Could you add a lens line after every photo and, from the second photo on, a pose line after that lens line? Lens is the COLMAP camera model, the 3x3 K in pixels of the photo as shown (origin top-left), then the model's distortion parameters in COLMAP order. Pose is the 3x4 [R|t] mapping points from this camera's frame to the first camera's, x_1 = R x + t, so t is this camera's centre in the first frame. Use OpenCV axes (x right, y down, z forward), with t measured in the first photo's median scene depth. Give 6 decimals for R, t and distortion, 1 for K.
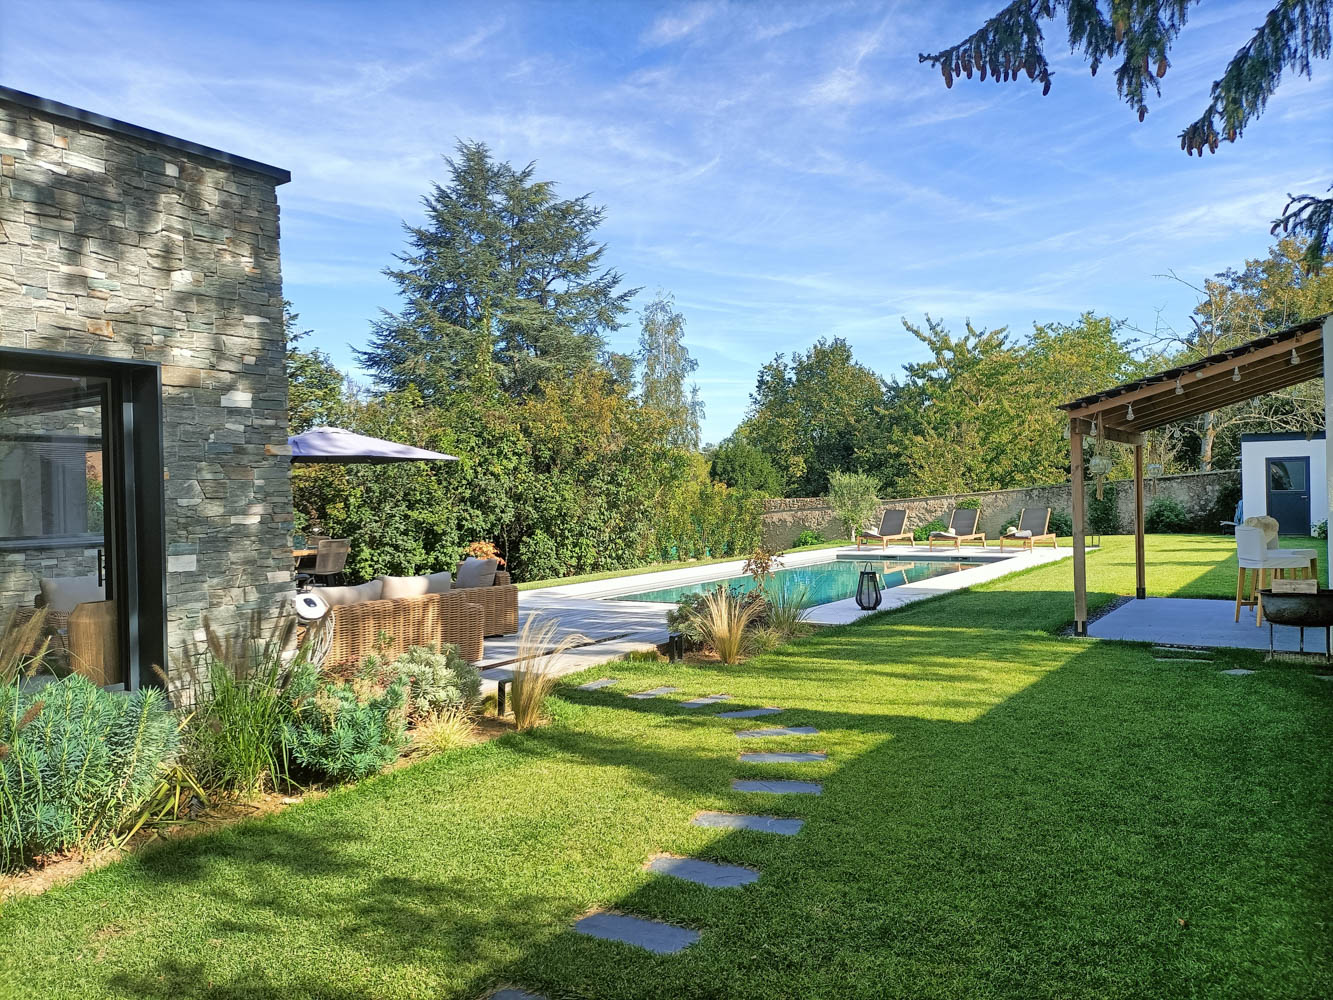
lens RADIAL K [[1001.4, 0, 666.5], [0, 1001.4, 500.0], [0, 0, 1]] dist [0.004560, 0.001206]
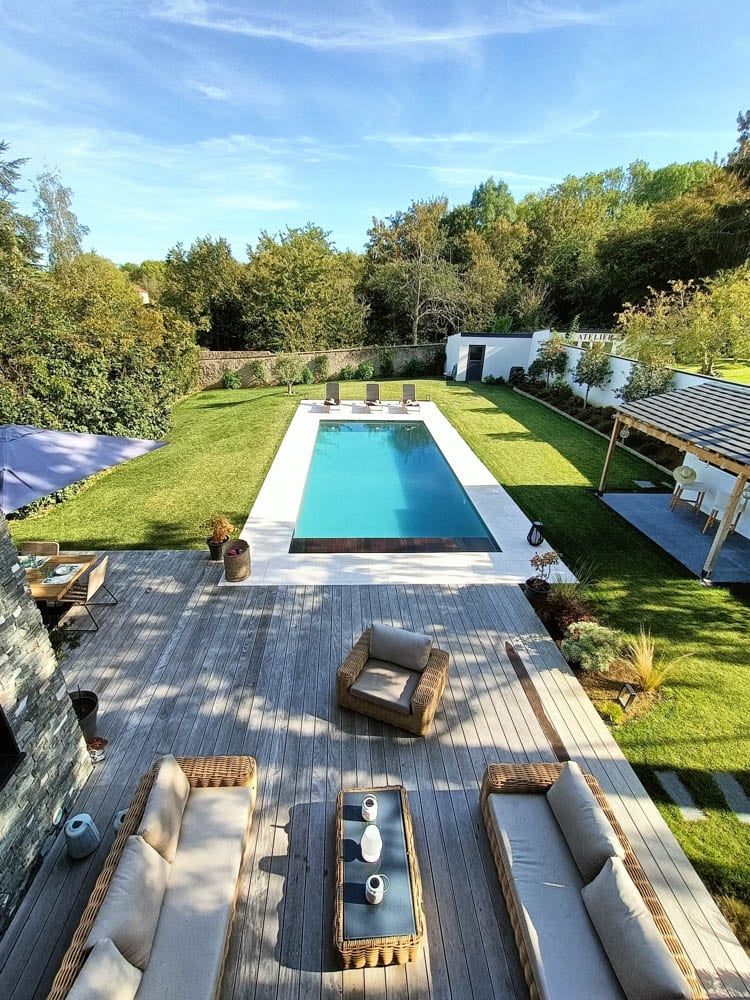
lens RADIAL K [[453.2, 0, 375.0], [0, 453.2, 500.0], [0, 0, 1]] dist [-0.002656, -0.000551]
pose [[0.796197, -0.206738, 0.568621, -0.117614], [-0.043473, 0.917834, 0.394576, -0.067920], [-0.603474, -0.338880, 0.721789, 0.182954]]
